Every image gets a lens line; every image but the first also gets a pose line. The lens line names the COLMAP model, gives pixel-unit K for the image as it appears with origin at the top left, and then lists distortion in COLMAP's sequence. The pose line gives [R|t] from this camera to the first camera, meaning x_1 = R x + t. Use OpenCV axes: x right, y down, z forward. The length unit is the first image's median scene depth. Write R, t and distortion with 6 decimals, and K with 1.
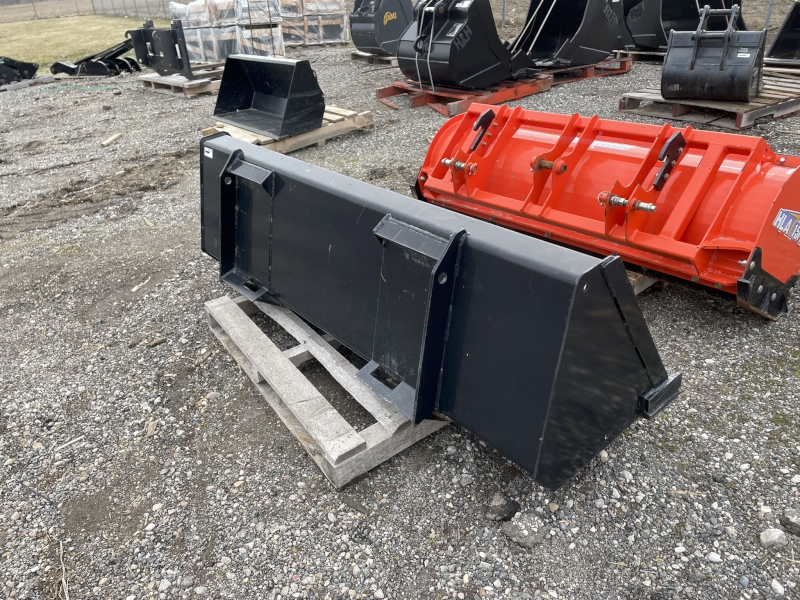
lens RADIAL K [[605.6, 0, 398.6], [0, 605.6, 300.0], [0, 0, 1]] dist [0.015247, 0.006968]
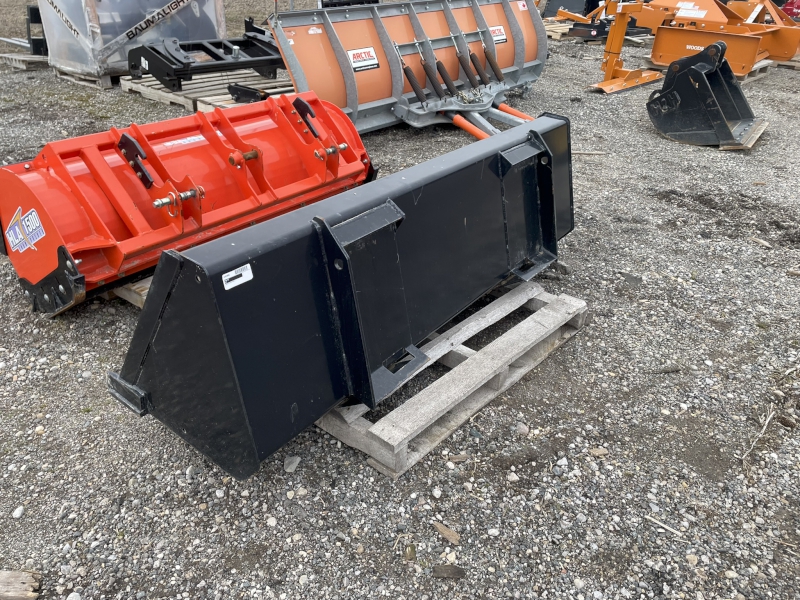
lens RADIAL K [[605.6, 0, 401.5], [0, 605.6, 298.7], [0, 0, 1]] dist [0.015247, 0.006968]
pose [[-0.259156, -0.404664, 0.876975, -1.007671], [0.461584, 0.745699, 0.480492, -0.509496], [-0.848397, 0.529321, -0.006466, 1.118886]]
